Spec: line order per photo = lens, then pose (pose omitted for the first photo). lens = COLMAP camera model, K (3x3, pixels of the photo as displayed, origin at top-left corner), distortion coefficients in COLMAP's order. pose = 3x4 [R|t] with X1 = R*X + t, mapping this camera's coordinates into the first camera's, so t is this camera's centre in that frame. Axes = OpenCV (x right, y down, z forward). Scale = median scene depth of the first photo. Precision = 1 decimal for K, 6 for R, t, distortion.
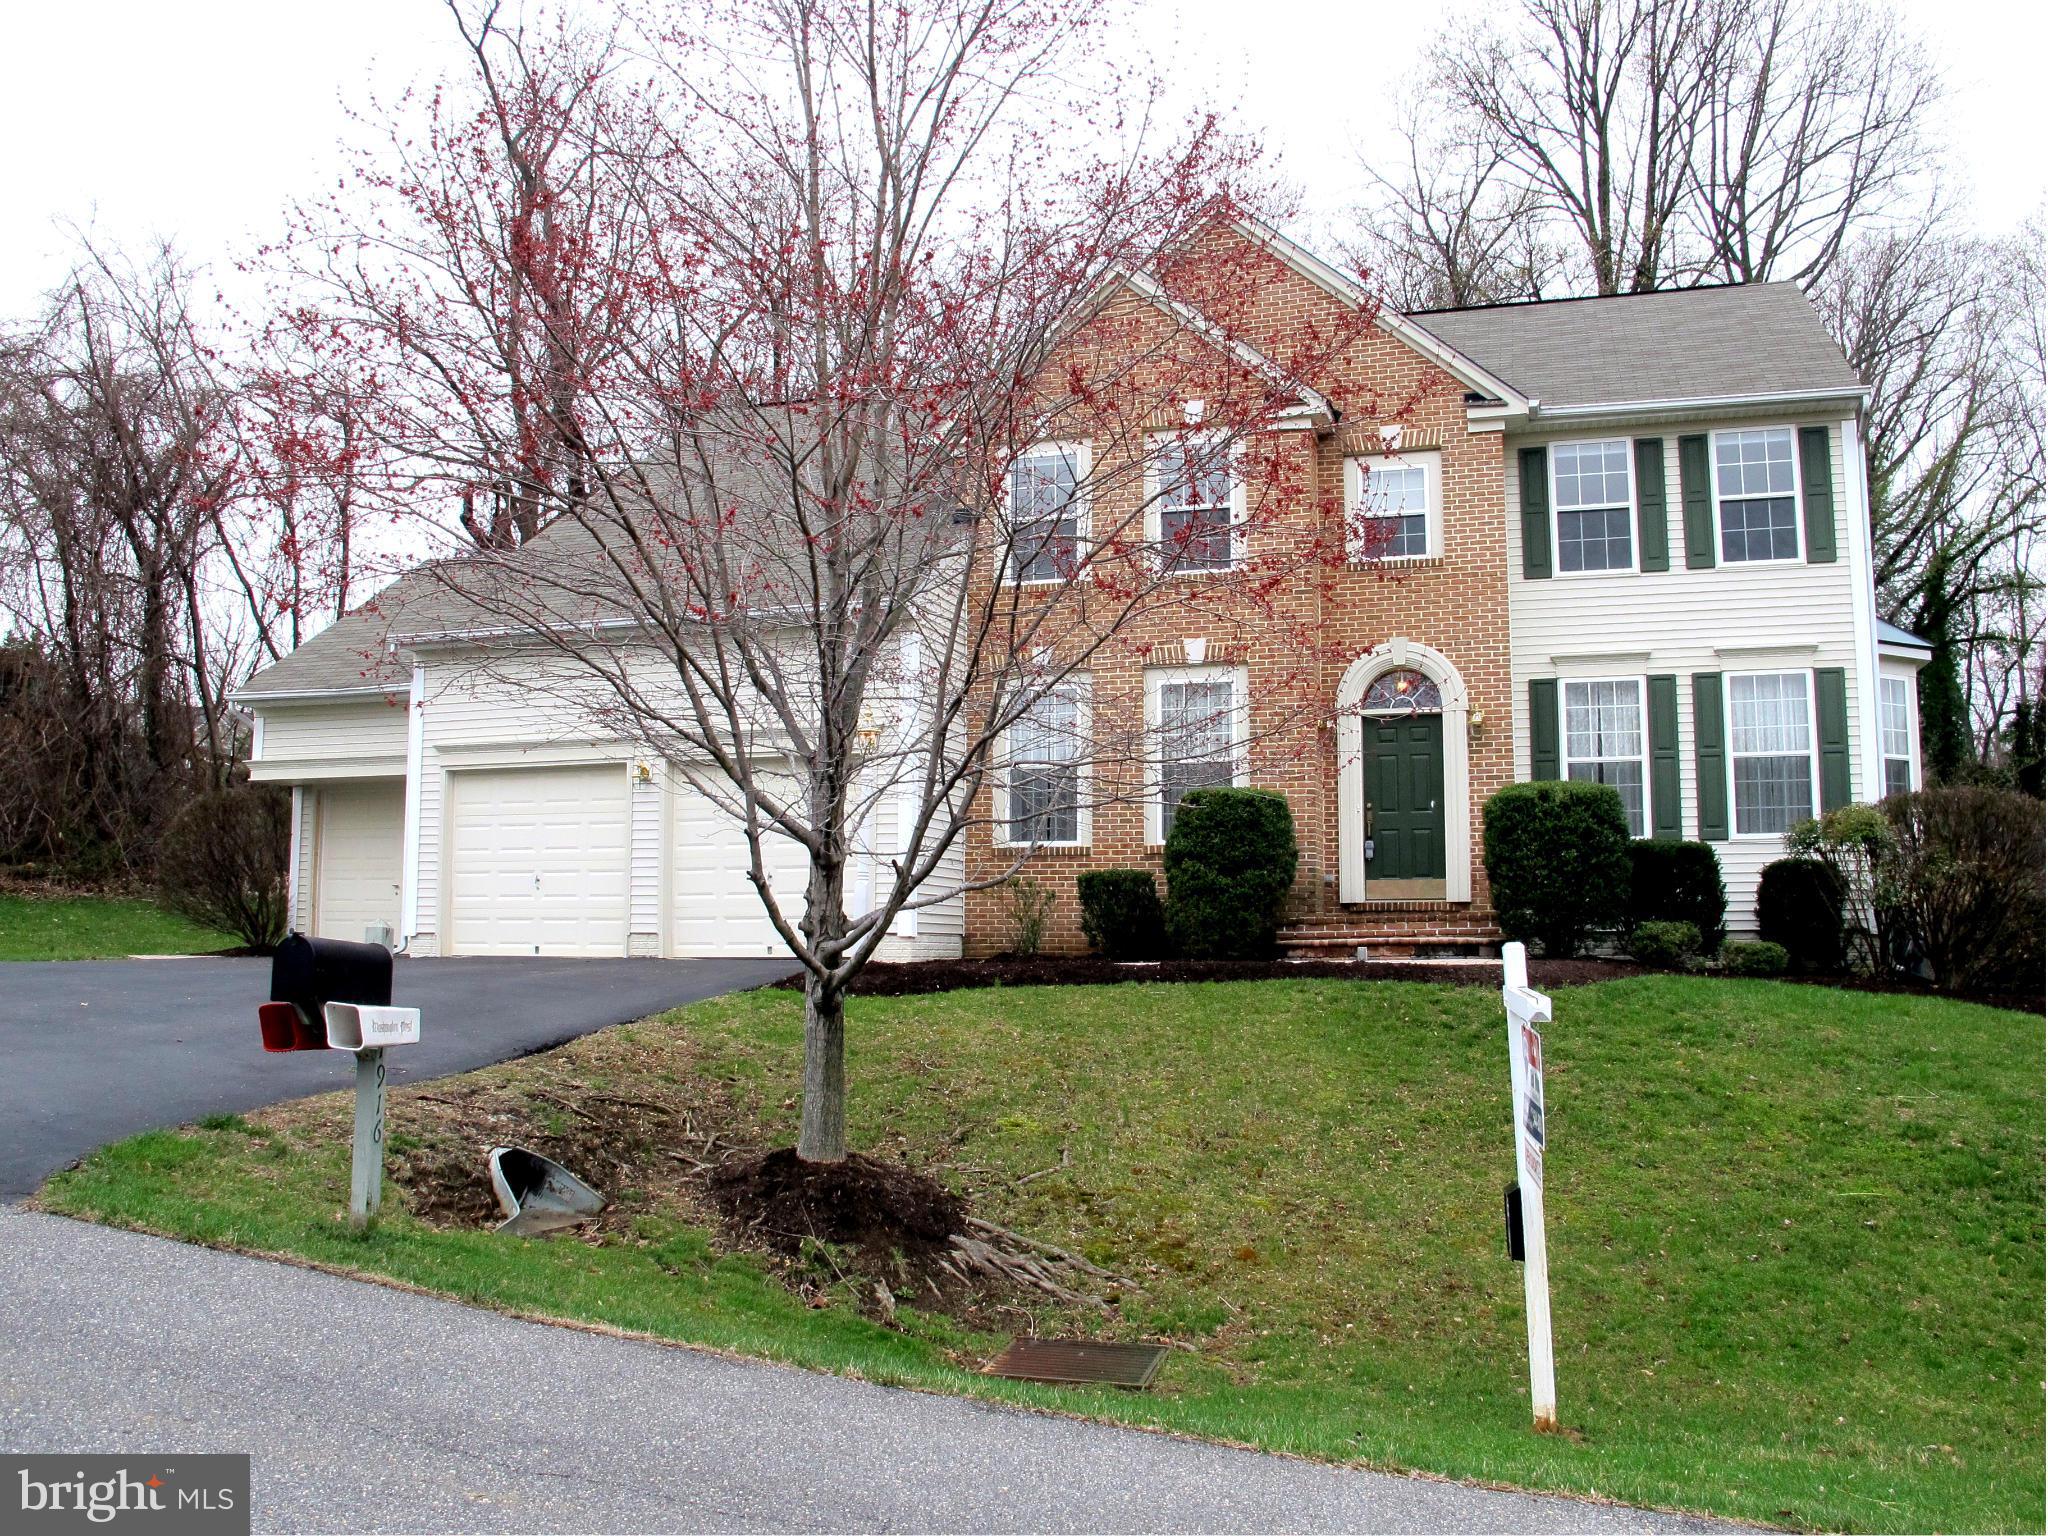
lens RADIAL K [[1719.7, 0, 1025.5], [0, 1719.7, 724.6], [0, 0, 1]] dist [-0.148282, 0.117738]
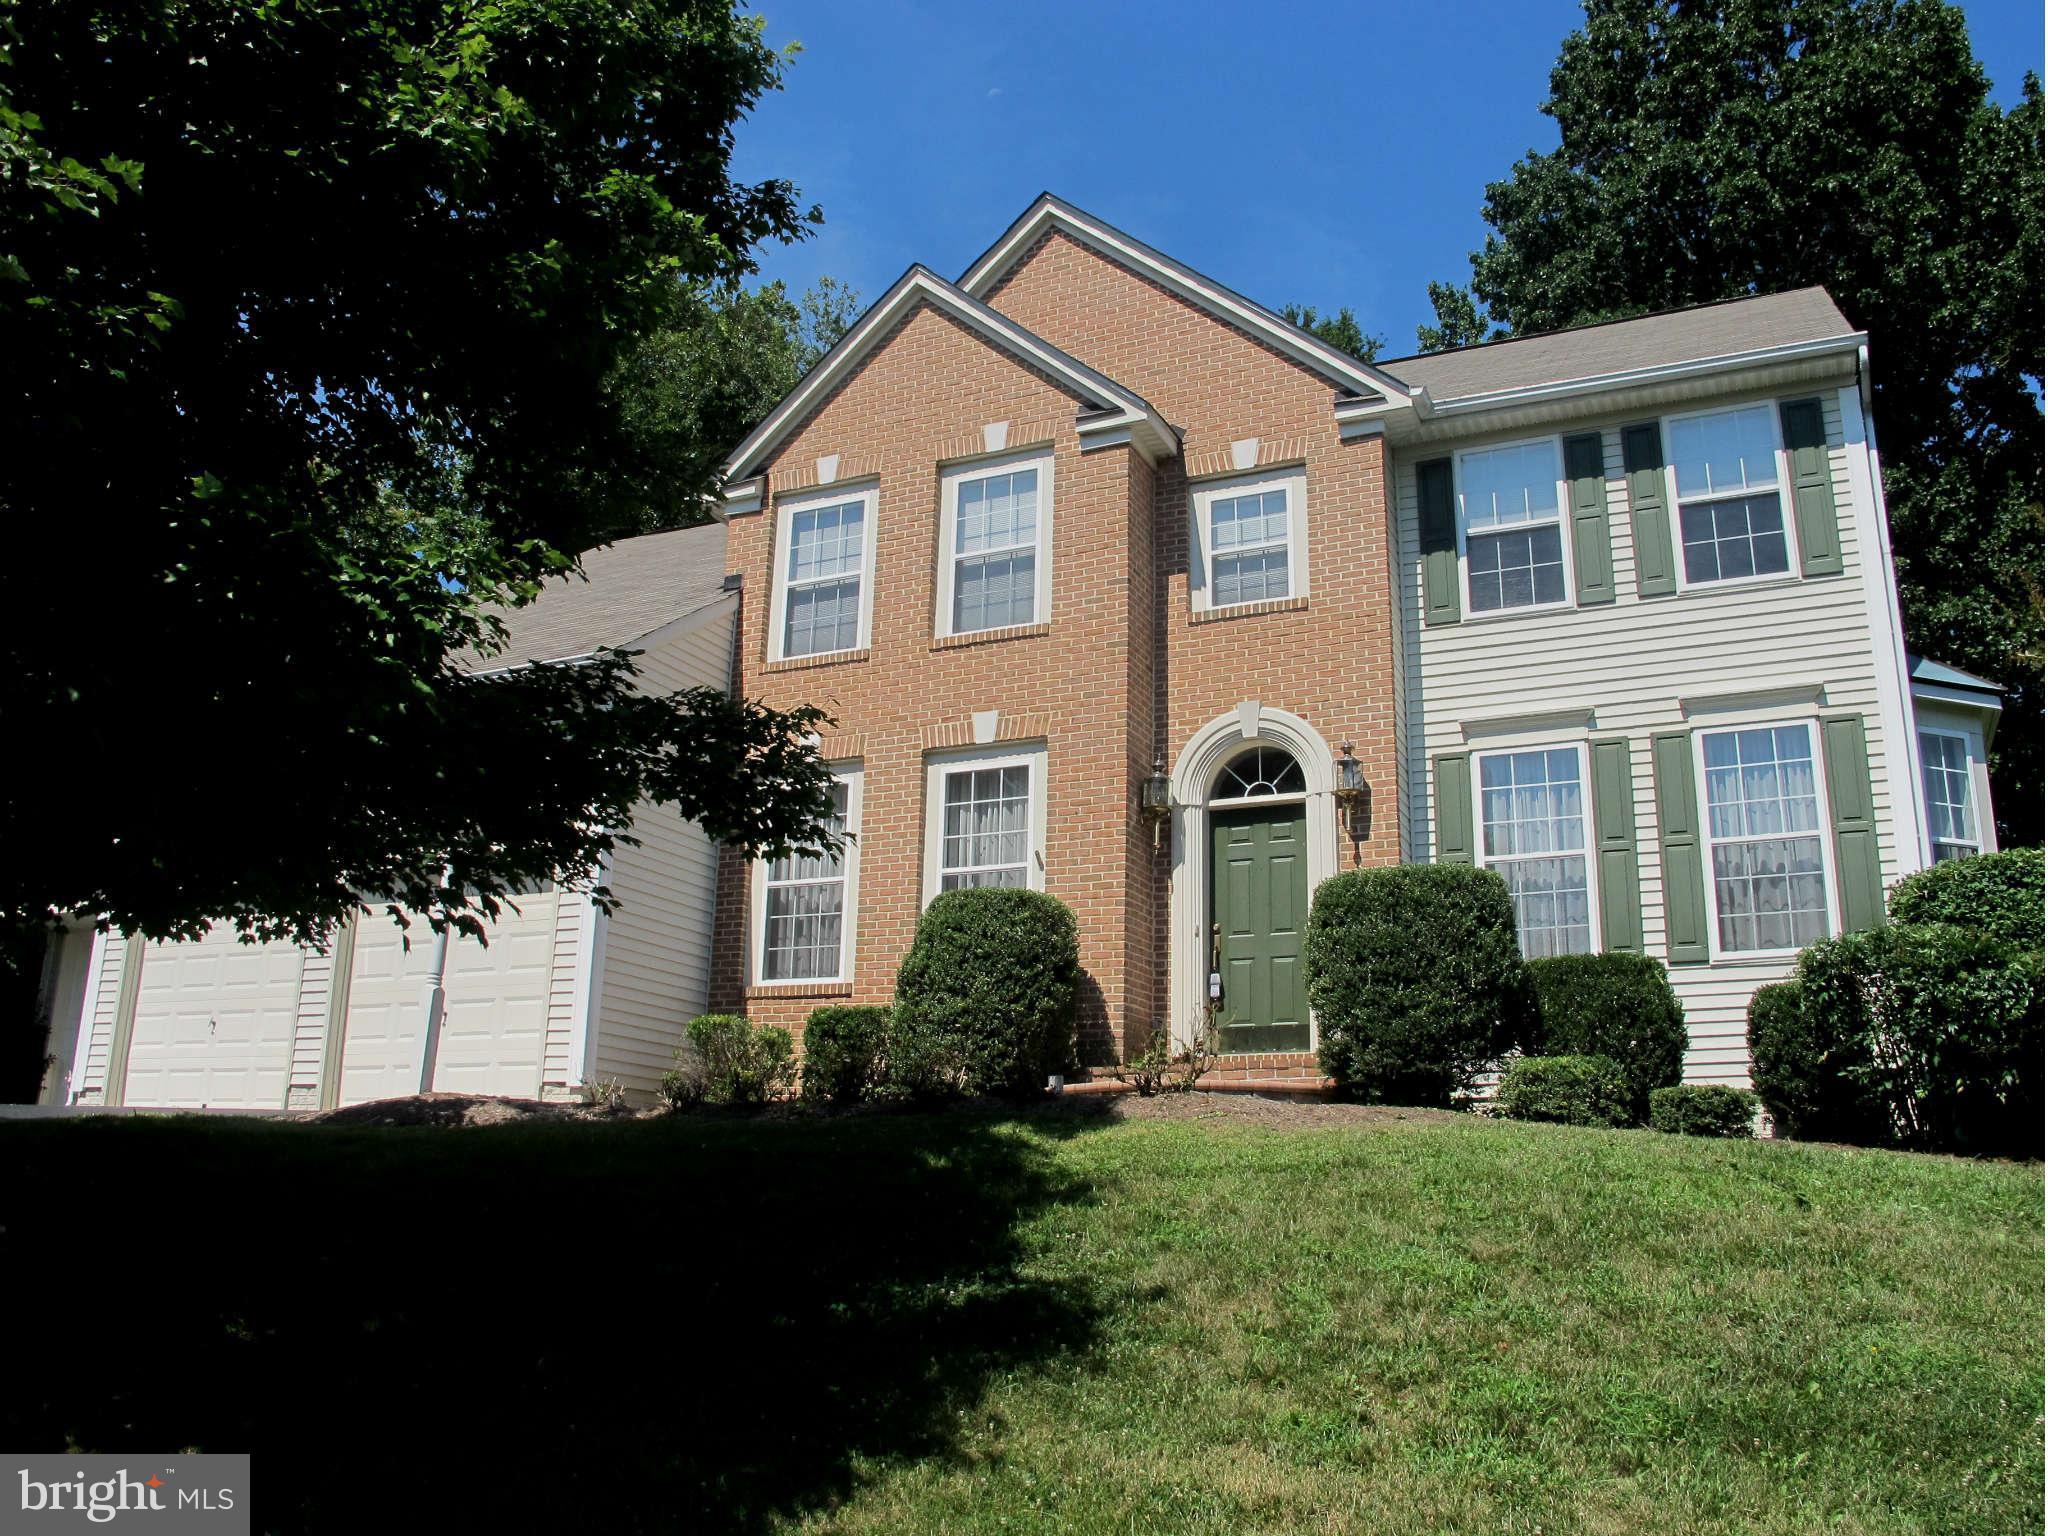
lens RADIAL K [[1719.7, 0, 1025.5], [0, 1719.7, 724.6], [0, 0, 1]] dist [-0.148282, 0.117738]
pose [[0.990547, -0.019008, -0.135849, 0.225066], [-0.004440, 0.985391, -0.170248, 0.088676], [0.137100, 0.169242, 0.975992, 0.250555]]
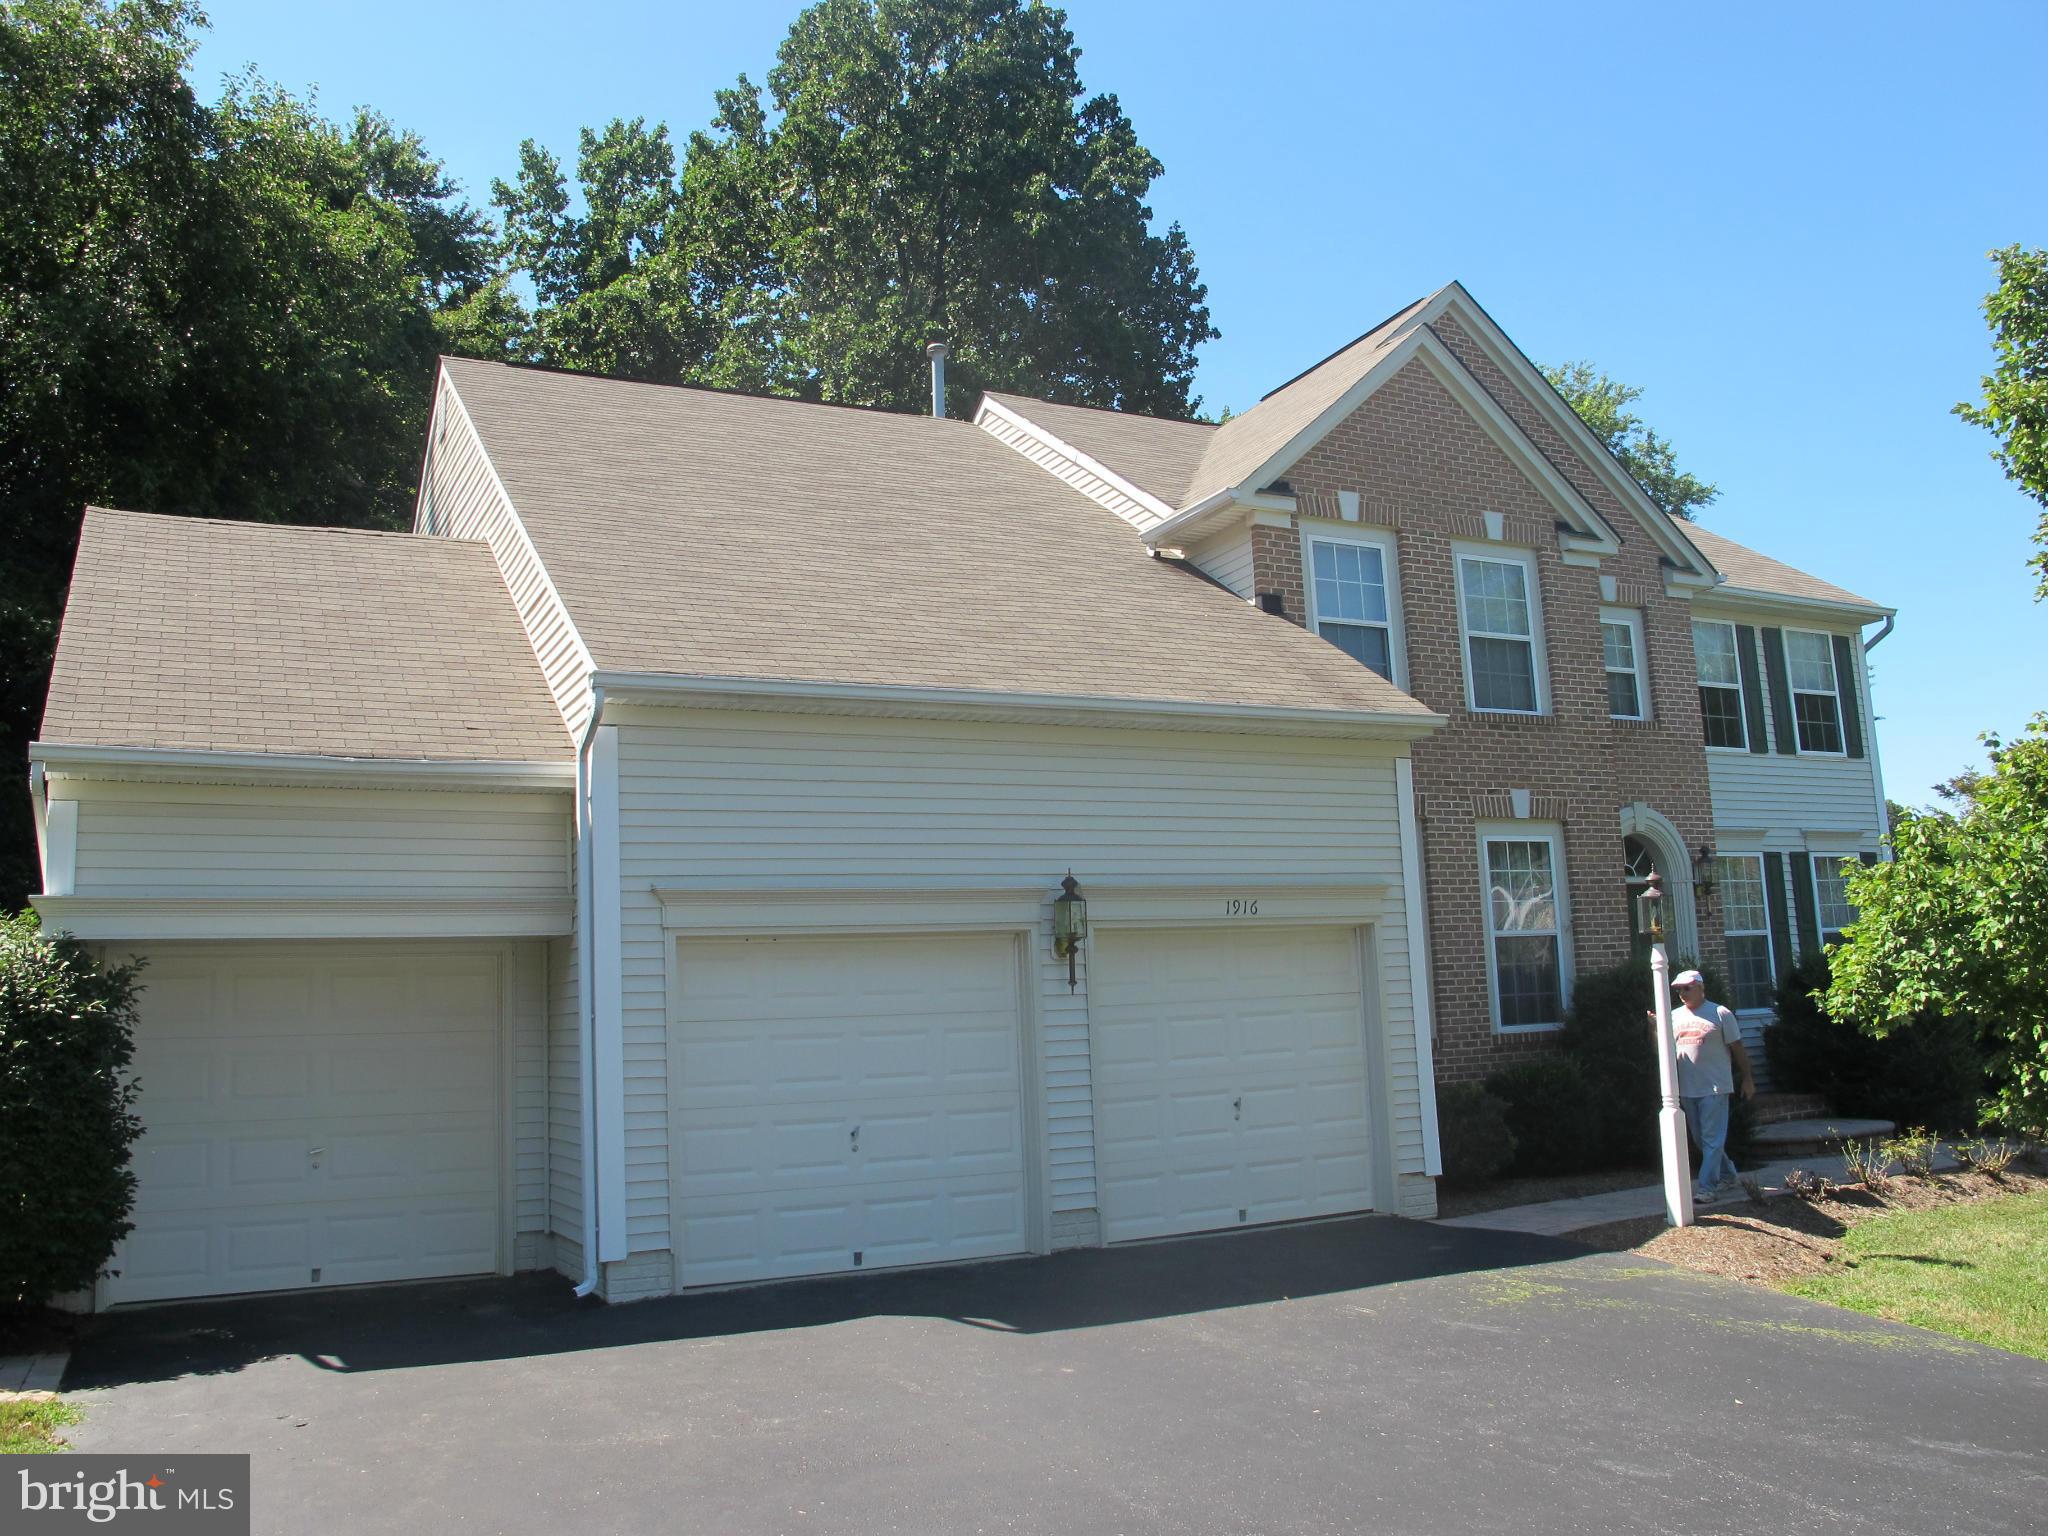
lens RADIAL K [[1719.7, 0, 1025.5], [0, 1719.7, 724.6], [0, 0, 1]] dist [-0.148282, 0.117738]
pose [[0.709804, 0.092527, 0.698296, -0.684495], [-0.042065, 0.995134, -0.089101, 0.004090], [-0.703142, 0.033870, 0.710242, 0.576435]]
